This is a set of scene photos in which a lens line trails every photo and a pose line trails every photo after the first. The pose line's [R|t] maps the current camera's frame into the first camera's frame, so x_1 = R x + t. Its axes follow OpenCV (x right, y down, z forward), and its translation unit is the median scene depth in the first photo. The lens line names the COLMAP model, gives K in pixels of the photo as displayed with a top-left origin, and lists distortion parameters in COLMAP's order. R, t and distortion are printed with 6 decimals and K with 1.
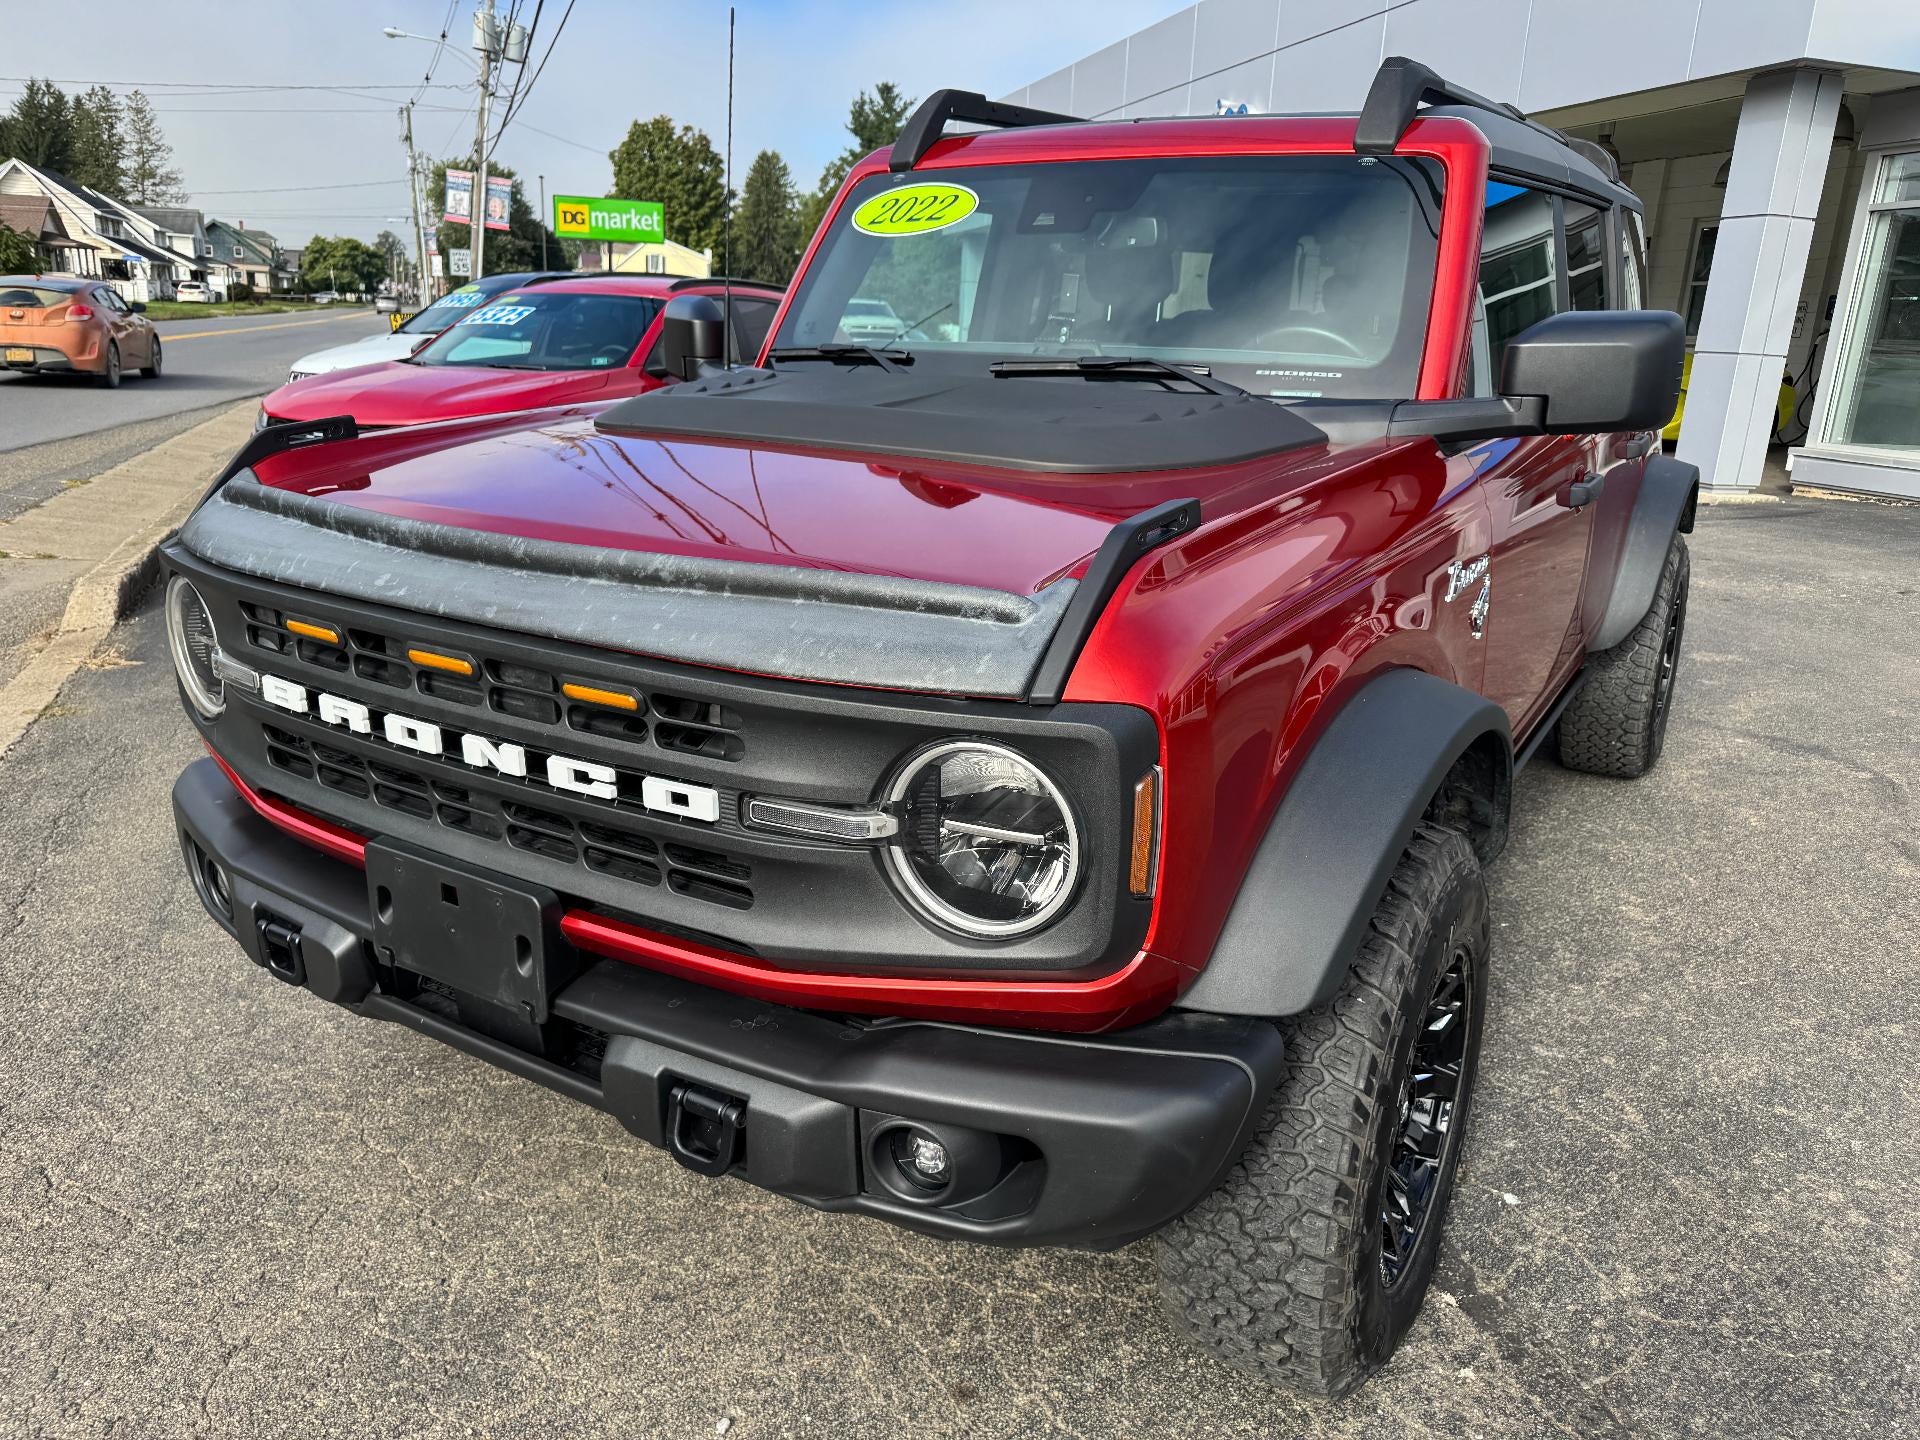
lens RADIAL K [[1359.6, 0, 969.2], [0, 1359.6, 719.0], [0, 0, 1]] dist [0.035293, -0.044416]
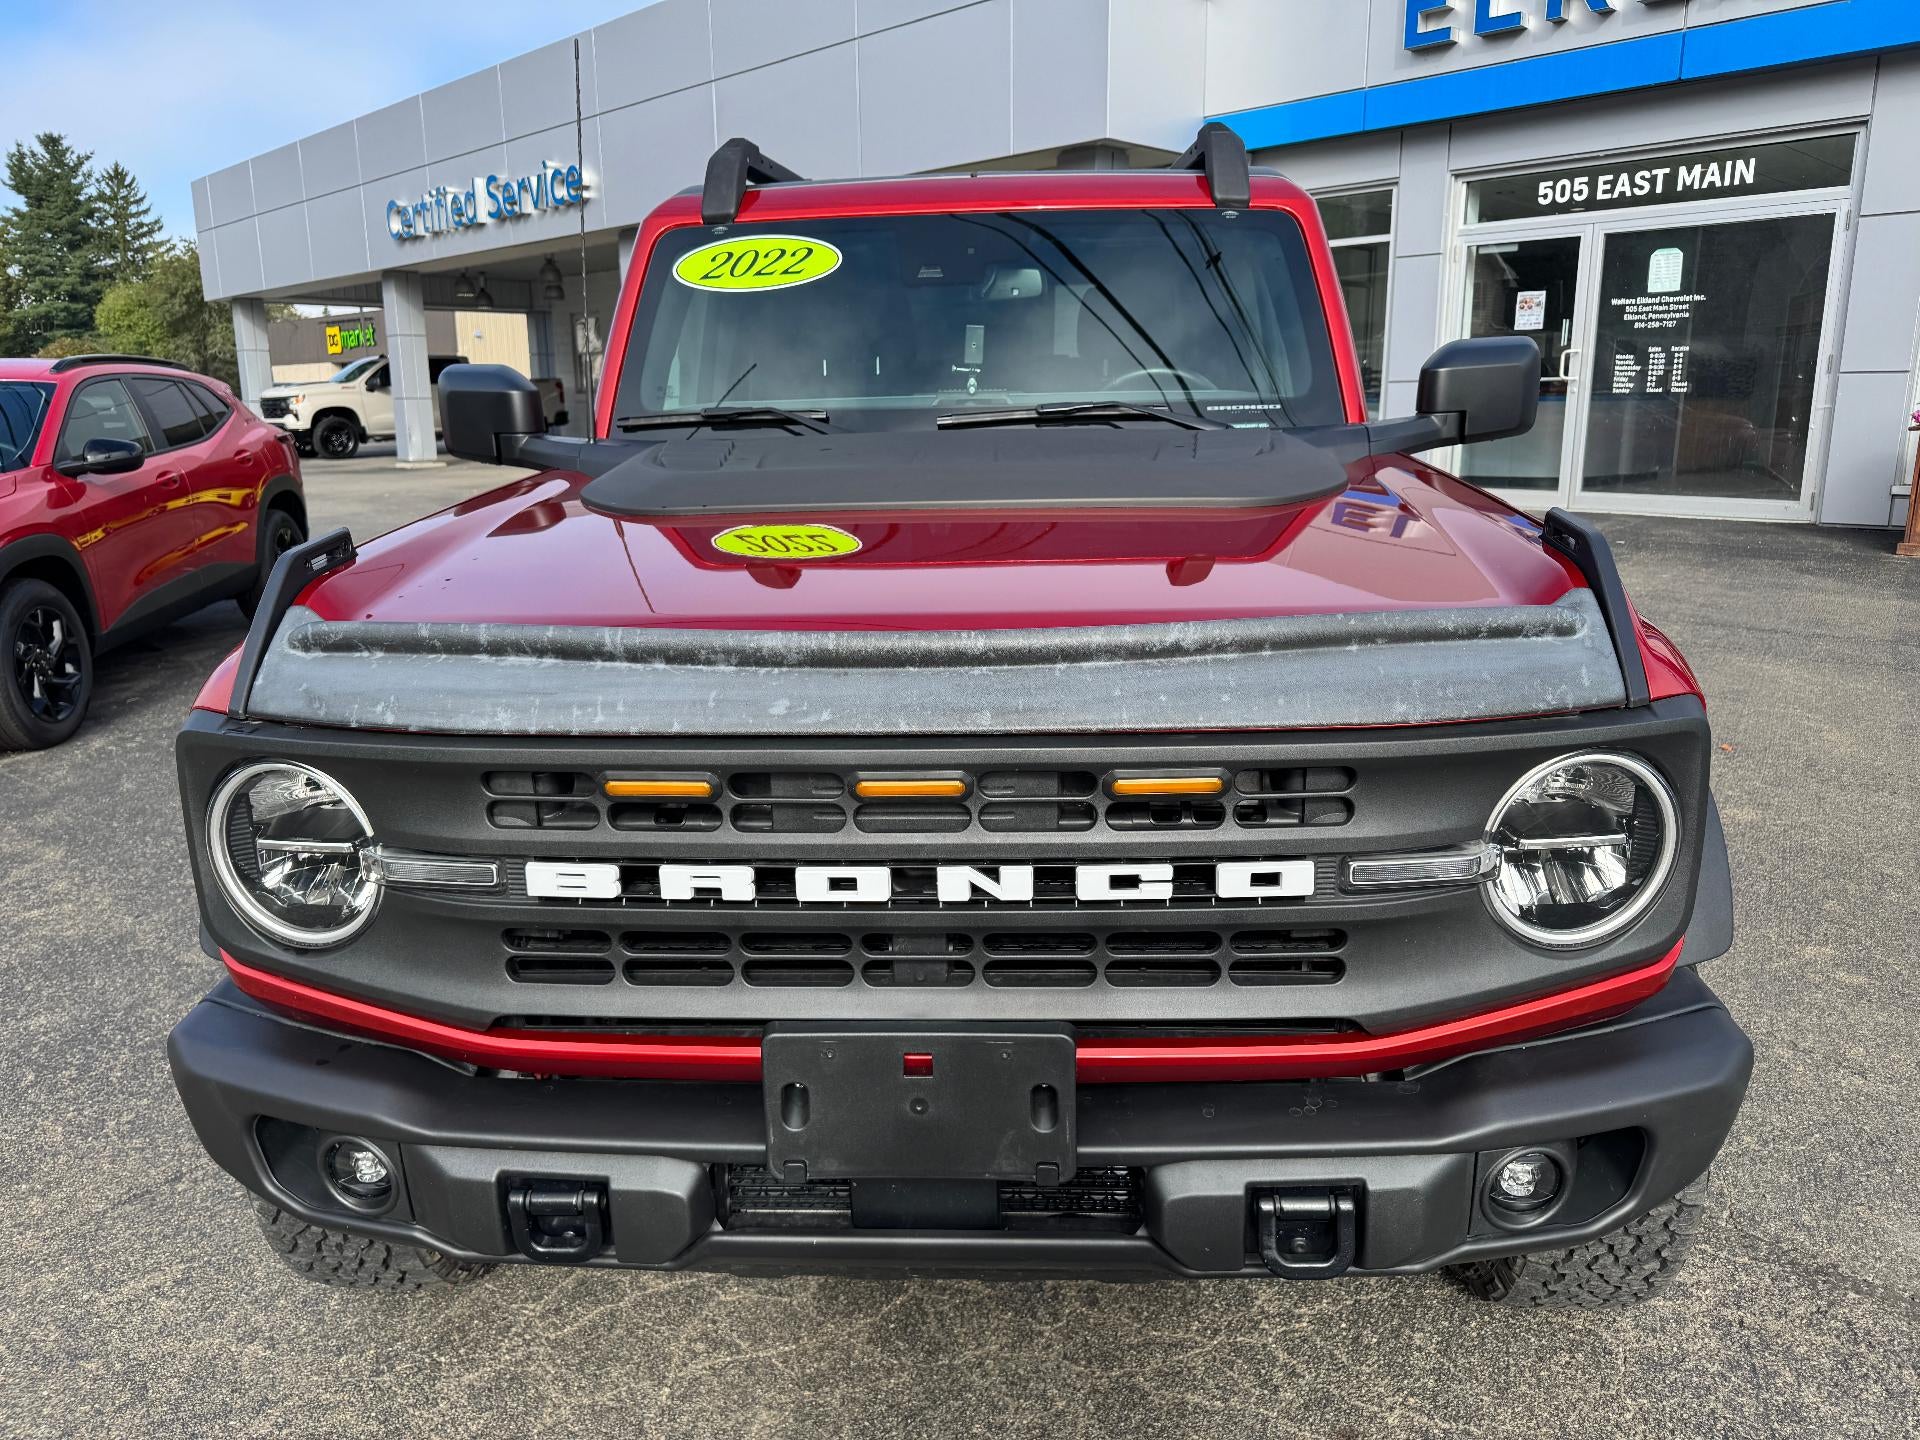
lens RADIAL K [[1359.6, 0, 958.9], [0, 1359.6, 704.0], [0, 0, 1]] dist [0.035293, -0.044416]
pose [[0.875645, -0.156510, 0.456893, -0.492536], [0.179172, 0.983797, -0.006385, -0.055277], [-0.448490, 0.087453, 0.889499, 0.162524]]
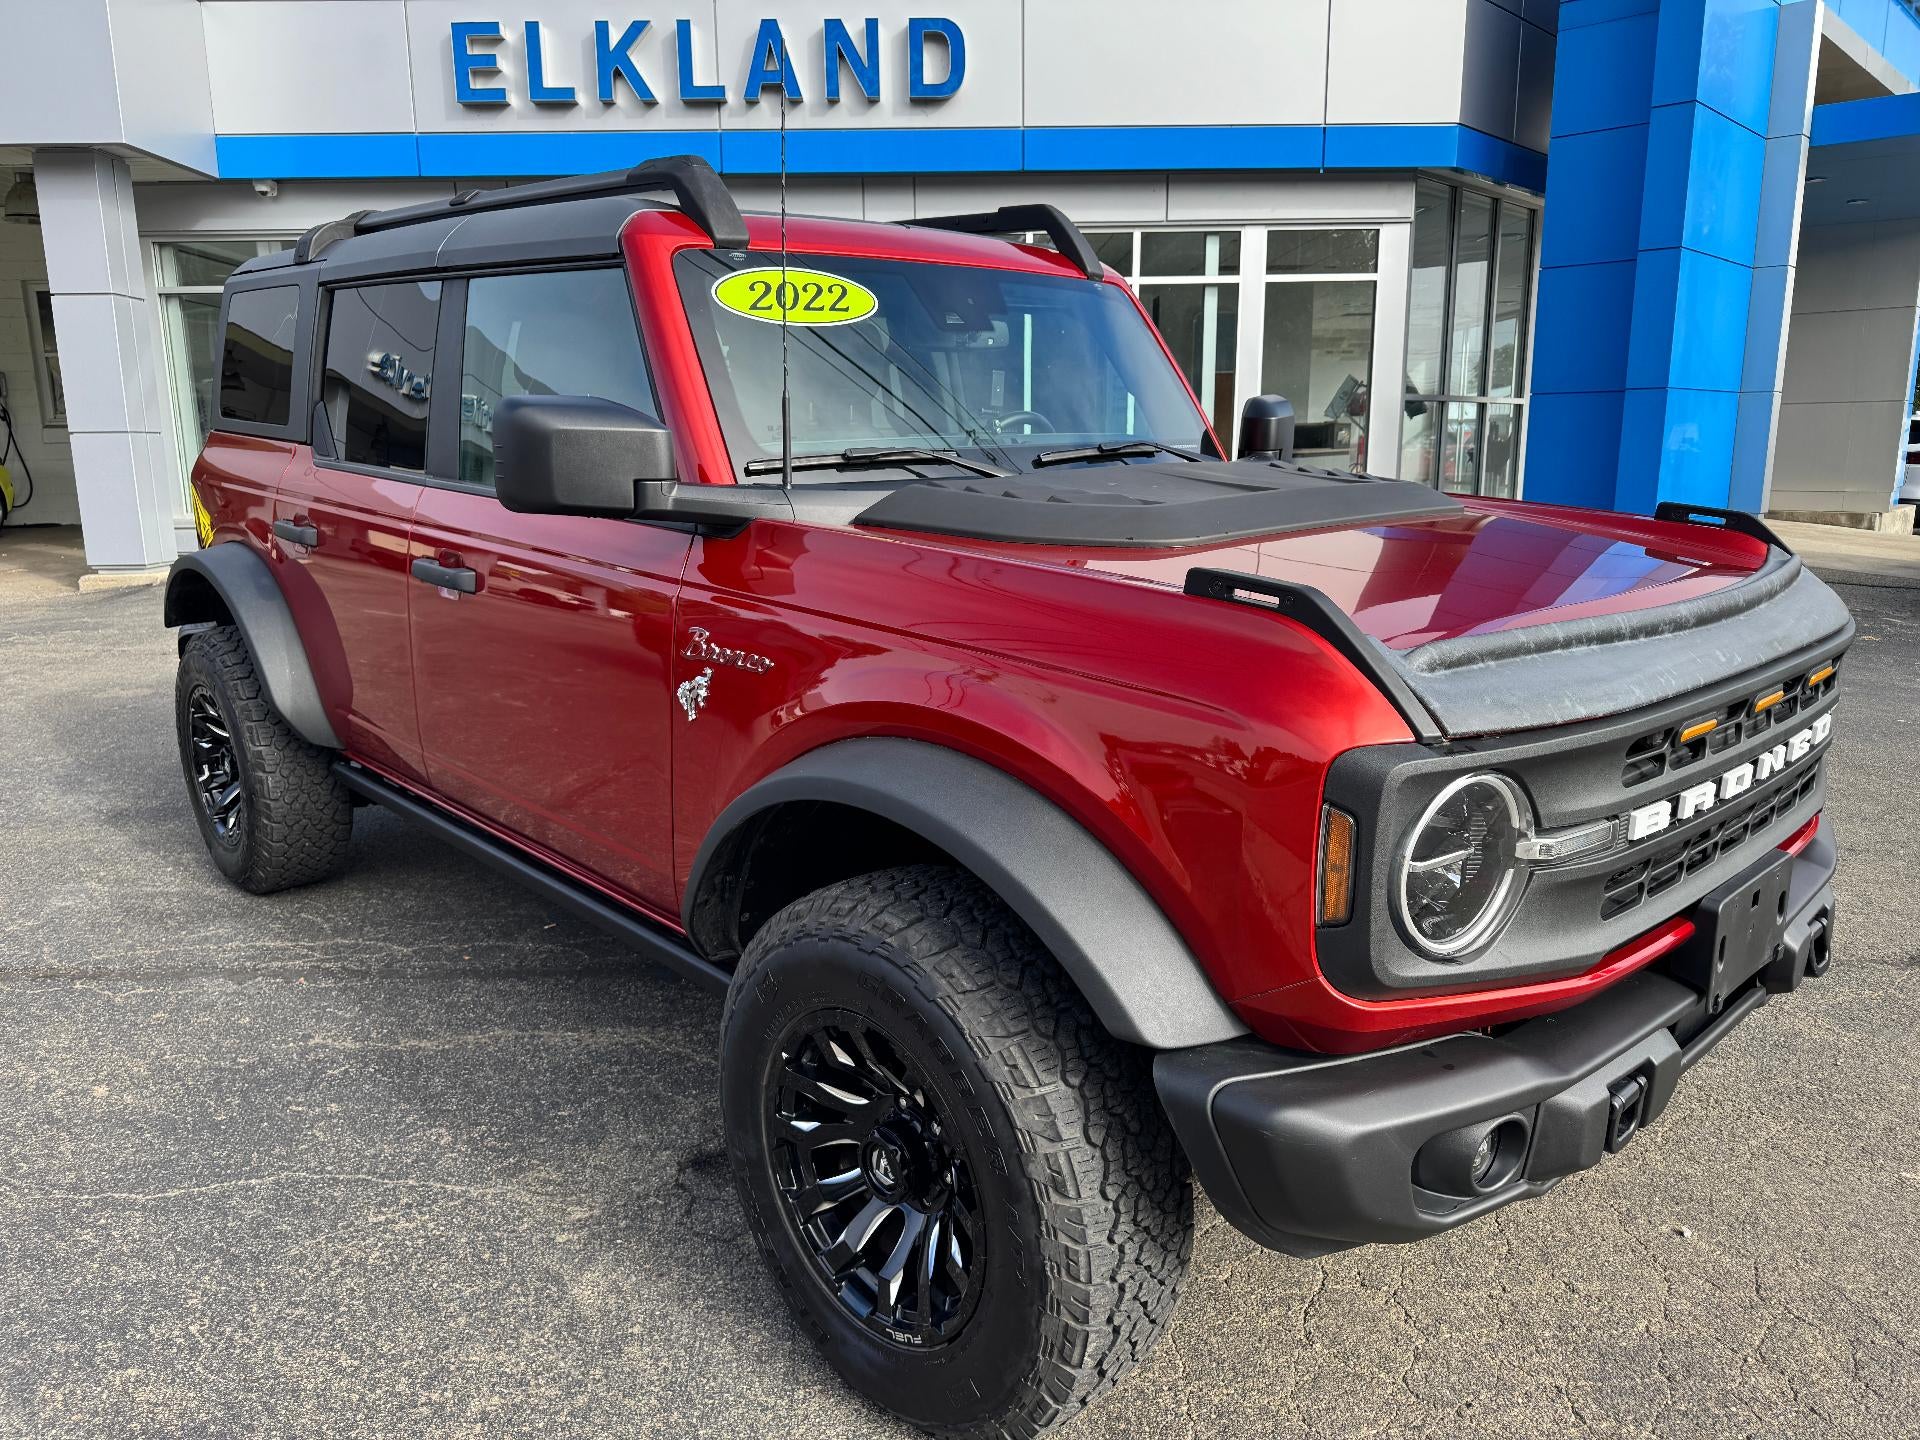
lens RADIAL K [[1359.6, 0, 947.0], [0, 1359.6, 720.8], [0, 0, 1]] dist [0.035293, -0.044416]
pose [[0.258342, -0.243259, 0.934925, -1.138788], [0.287878, 0.943194, 0.165864, -0.289396], [-0.922164, 0.226294, 0.313696, 0.865898]]
